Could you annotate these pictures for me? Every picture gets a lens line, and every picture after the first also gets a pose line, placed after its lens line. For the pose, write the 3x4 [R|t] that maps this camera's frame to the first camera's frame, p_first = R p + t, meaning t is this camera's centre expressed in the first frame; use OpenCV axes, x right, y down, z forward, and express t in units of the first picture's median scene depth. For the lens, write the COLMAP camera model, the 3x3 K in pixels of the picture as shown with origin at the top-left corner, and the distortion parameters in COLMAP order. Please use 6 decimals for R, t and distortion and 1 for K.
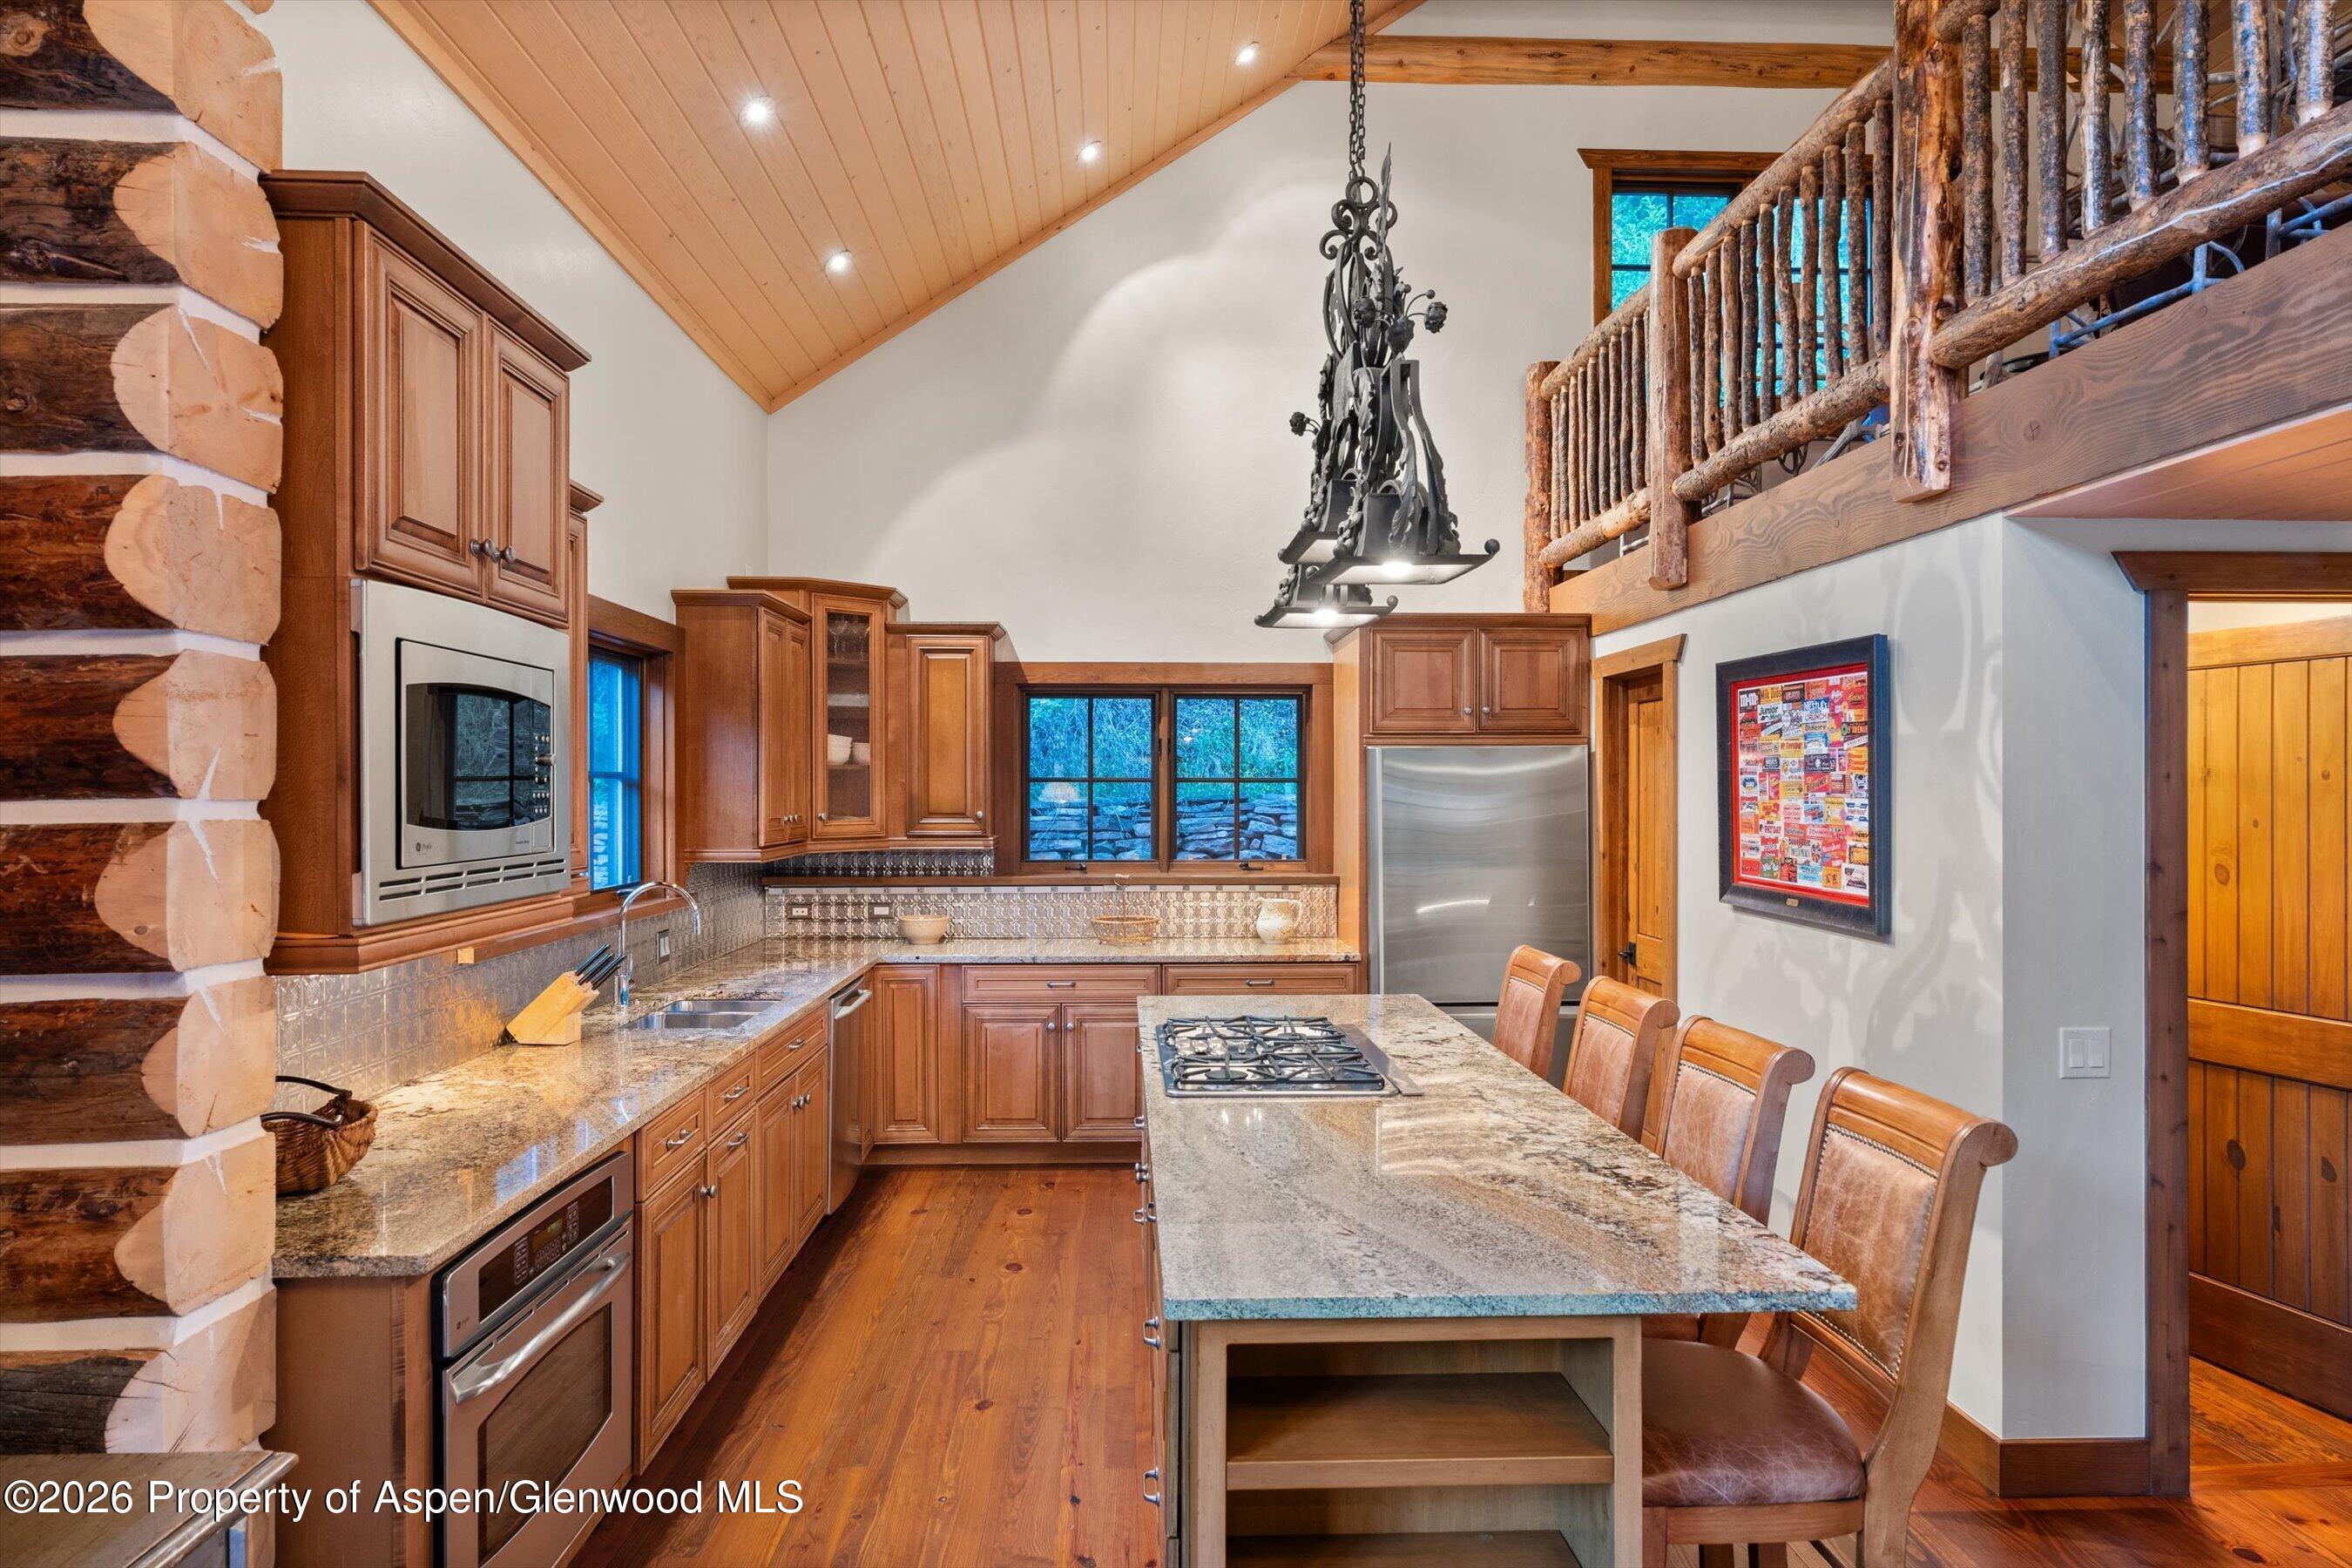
lens RADIAL K [[1365.4, 0, 1152.4], [0, 1365.4, 789.2], [0, 0, 1]] dist [-0.001855, -0.001584]
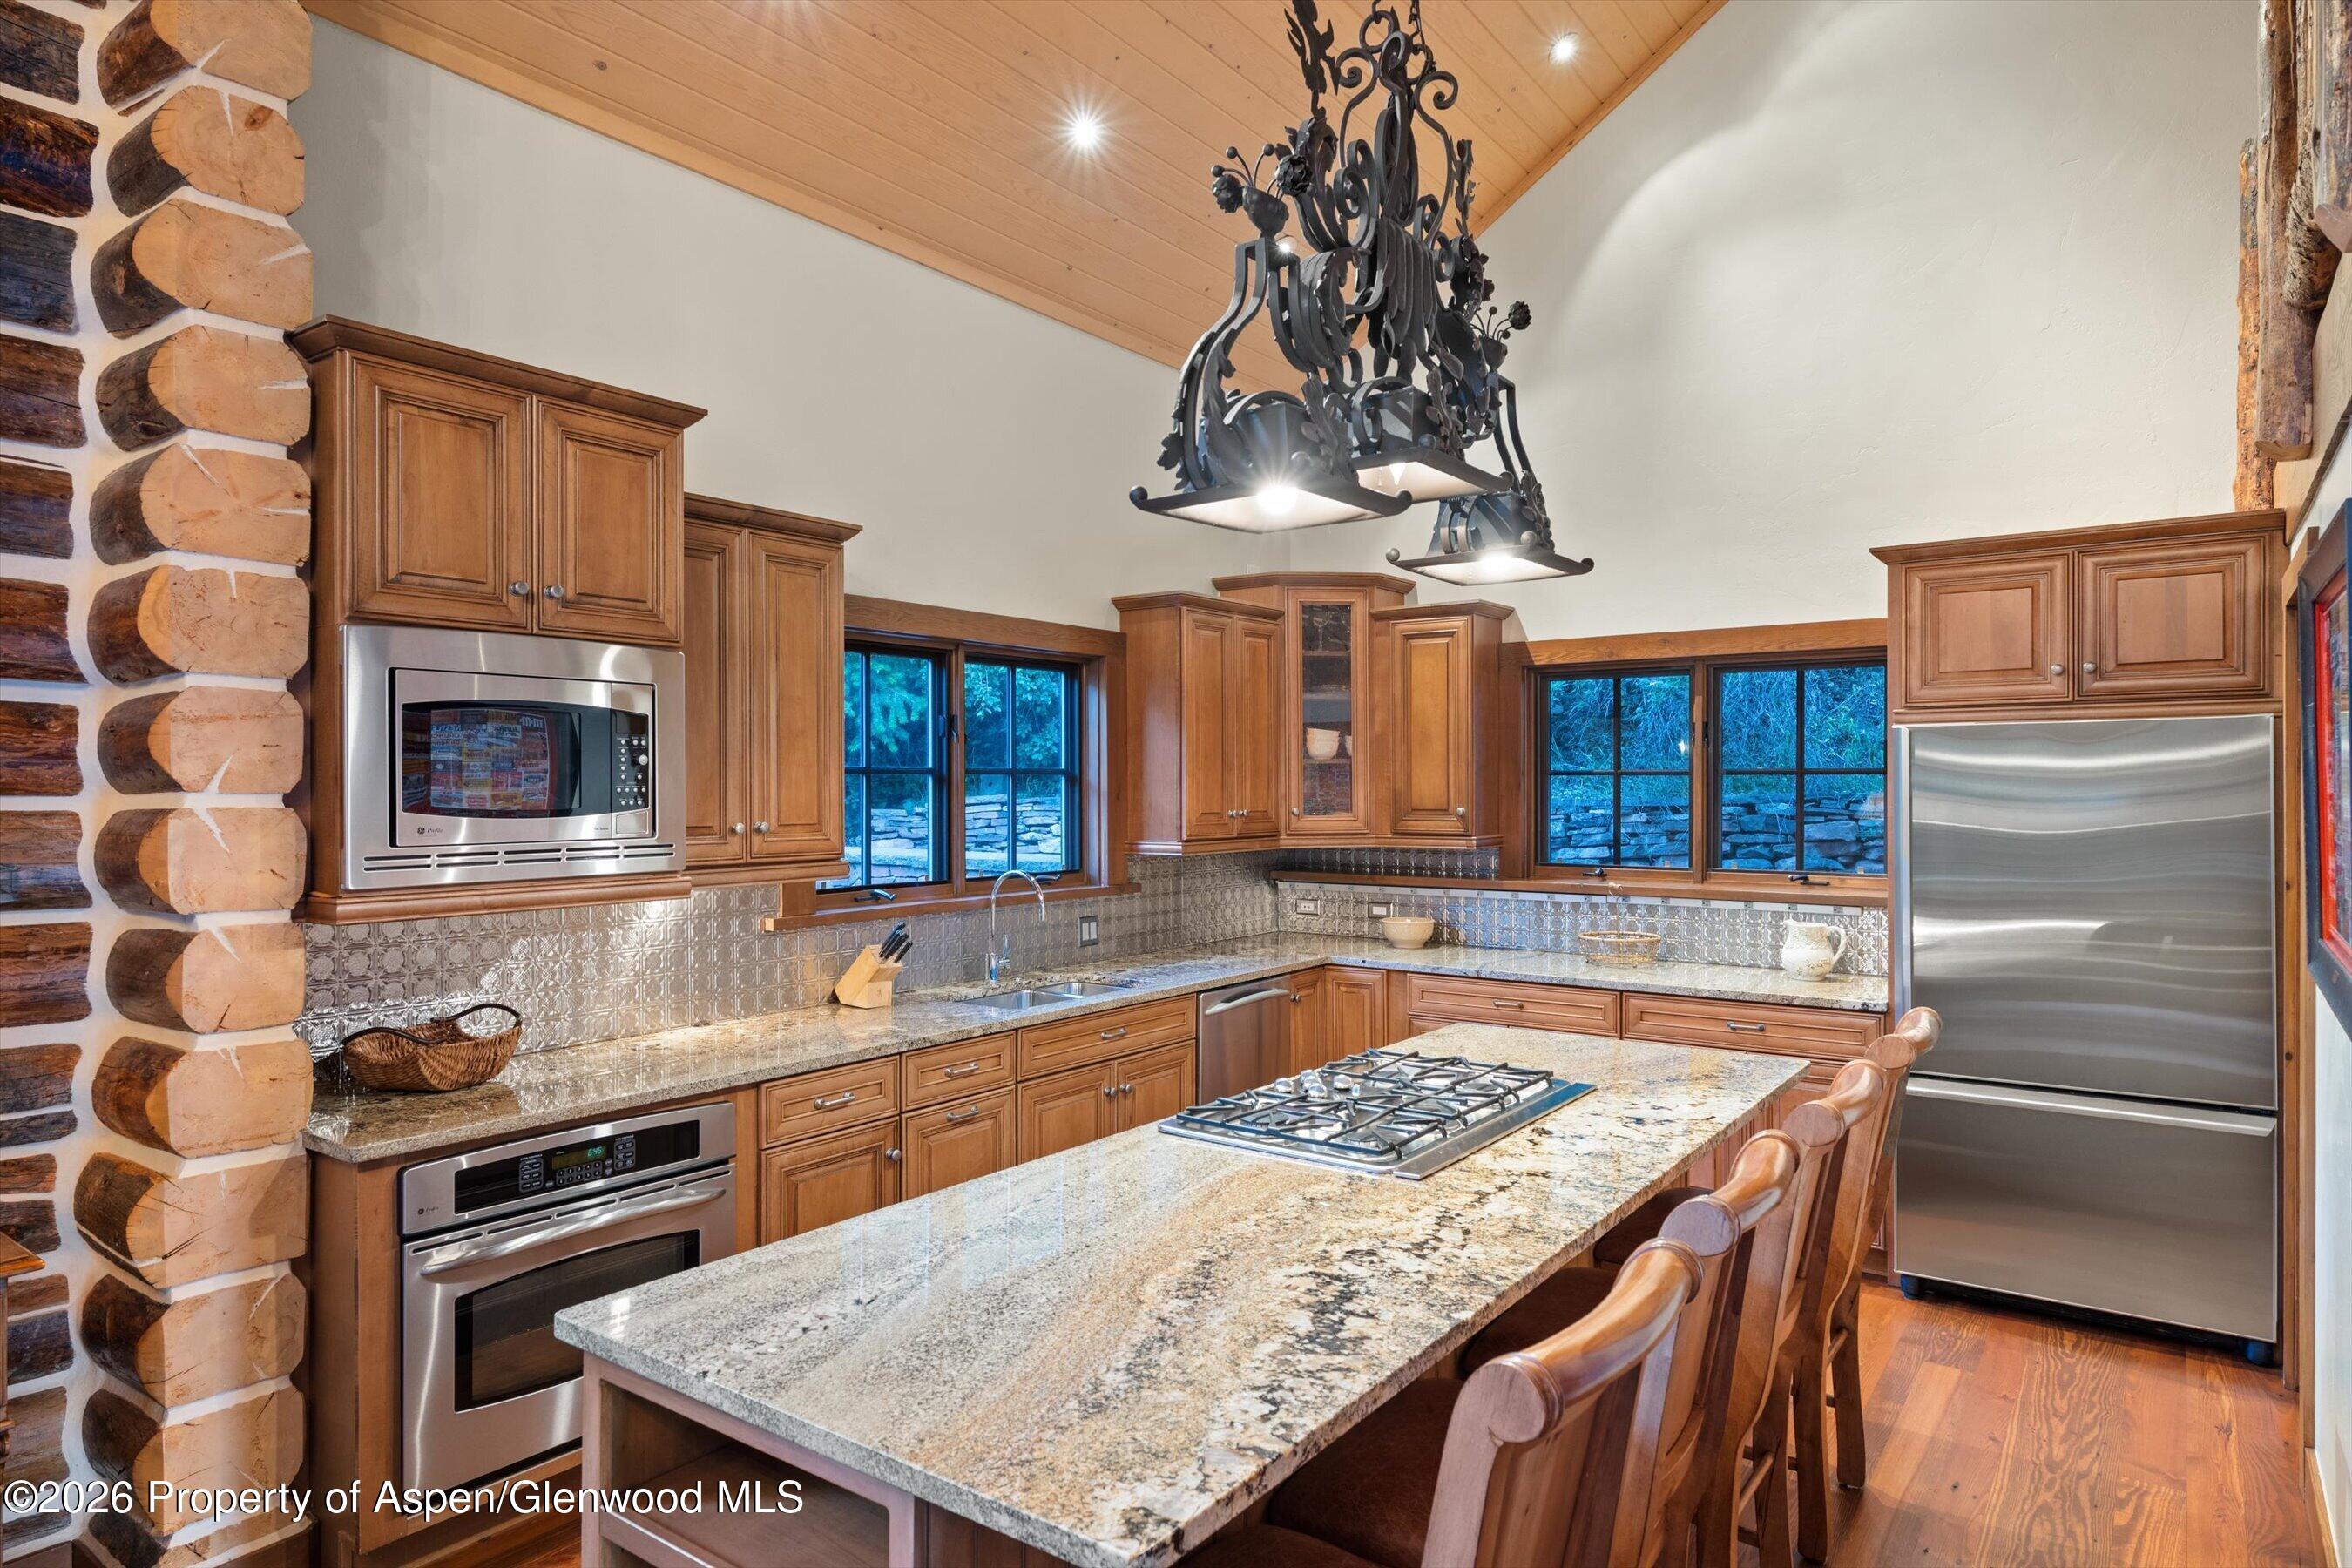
lens RADIAL K [[1365.4, 0, 1152.4], [0, 1365.4, 789.2], [0, 0, 1]] dist [-0.001855, -0.001584]
pose [[0.782540, -0.000312, -0.622601, 0.588415], [0.002442, 0.999994, 0.002567, 0.001677], [0.622596, -0.003529, 0.782535, 0.320046]]
